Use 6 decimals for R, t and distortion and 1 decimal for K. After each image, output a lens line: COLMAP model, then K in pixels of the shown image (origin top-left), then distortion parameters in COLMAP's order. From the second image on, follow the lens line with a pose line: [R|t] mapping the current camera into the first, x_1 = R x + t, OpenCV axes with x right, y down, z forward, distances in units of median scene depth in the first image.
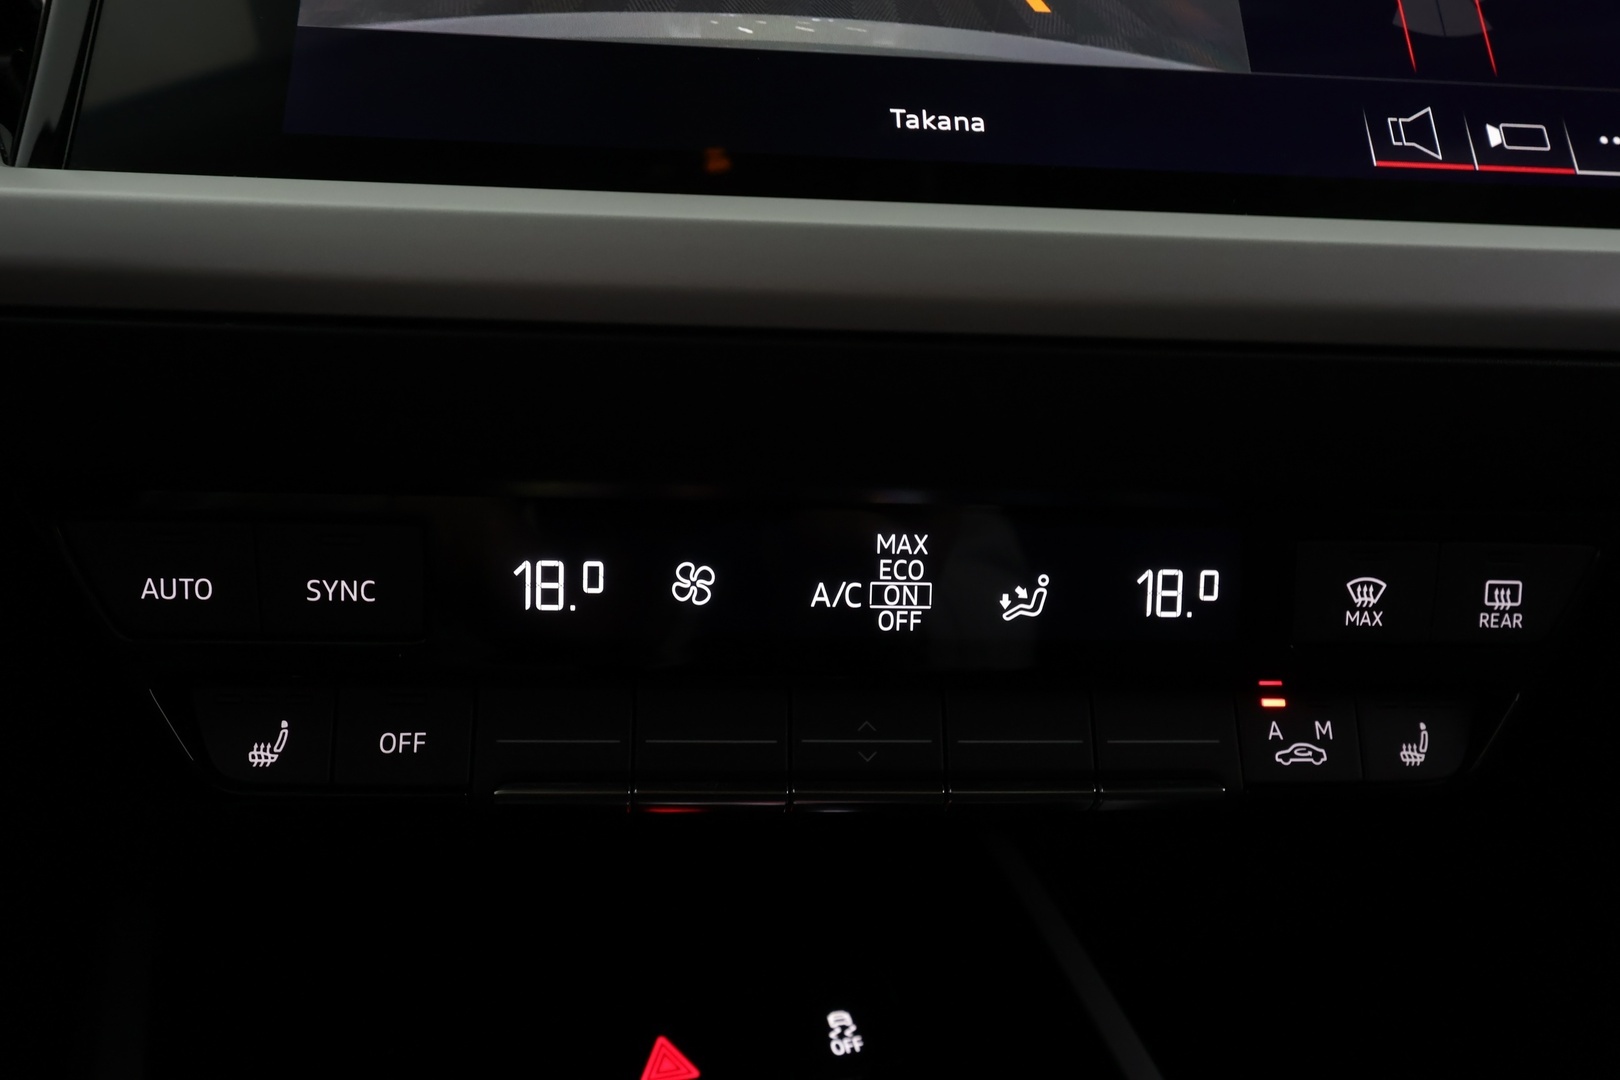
lens RADIAL K [[1272.0, 0, 800.5], [0, 1272.0, 531.3], [0, 0, 1]] dist [0.001976, -0.003674]
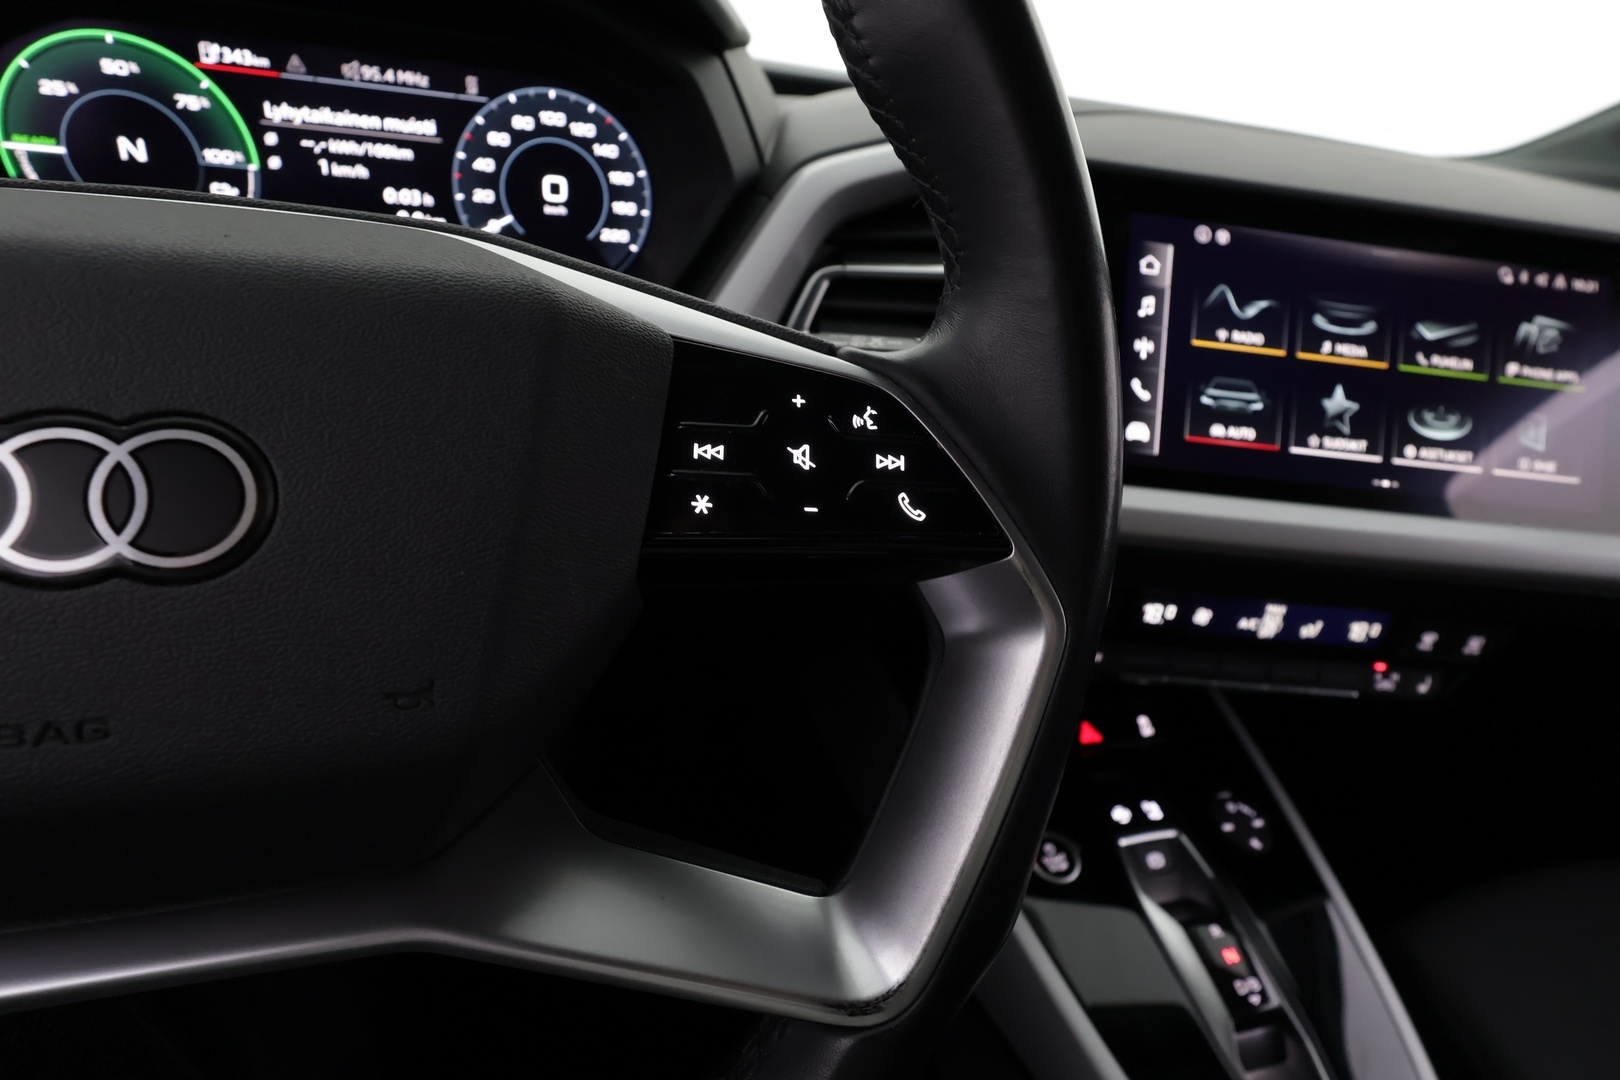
lens RADIAL K [[822.1, 0, 798.7], [0, 822.1, 539.5], [0, 0, 1]] dist [-0.003248, 0.001937]
pose [[0.994098, 0.108386, 0.004761, -0.996623], [-0.104258, 0.942264, 0.318227, -0.604216], [0.030005, -0.316845, 0.948003, -0.709758]]
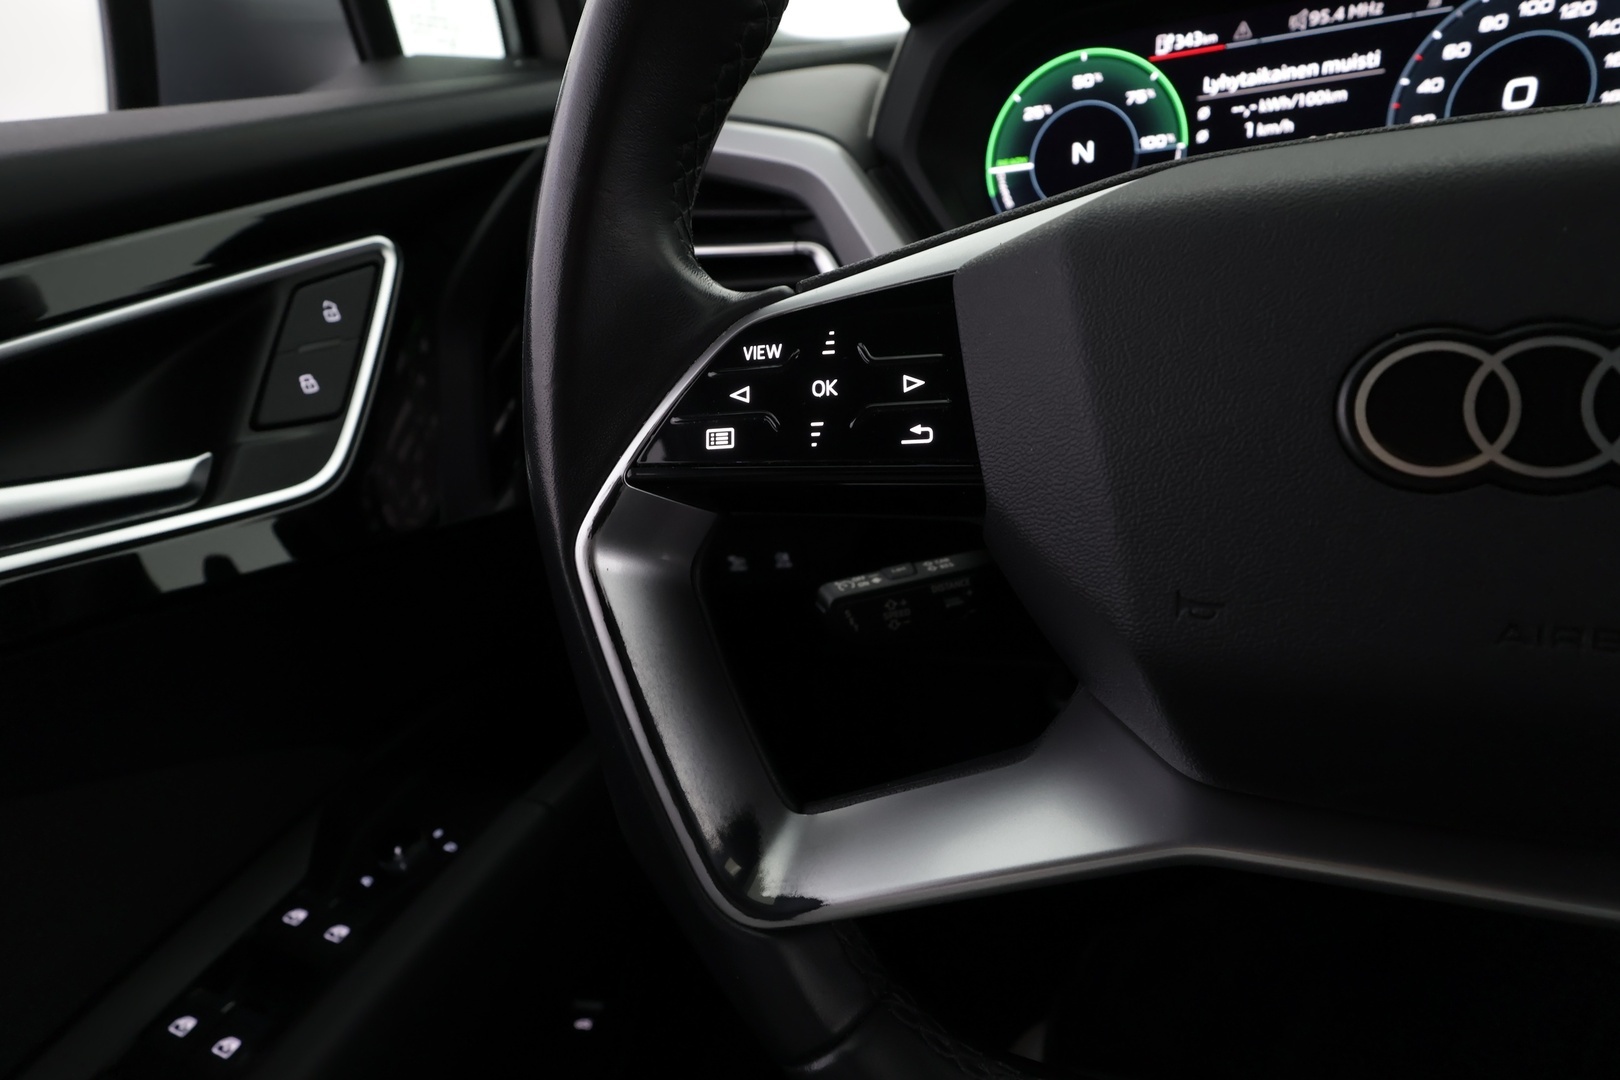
lens RADIAL K [[832.3, 0, 810.0], [0, 832.3, 540.0], [0, 0, 1]] dist [0.003853, -0.000698]
pose [[0.794293, 0.149672, -0.588810, -1.569441], [0.069045, 0.940661, 0.332250, -0.530341], [0.603599, -0.304558, 0.736826, -0.959708]]
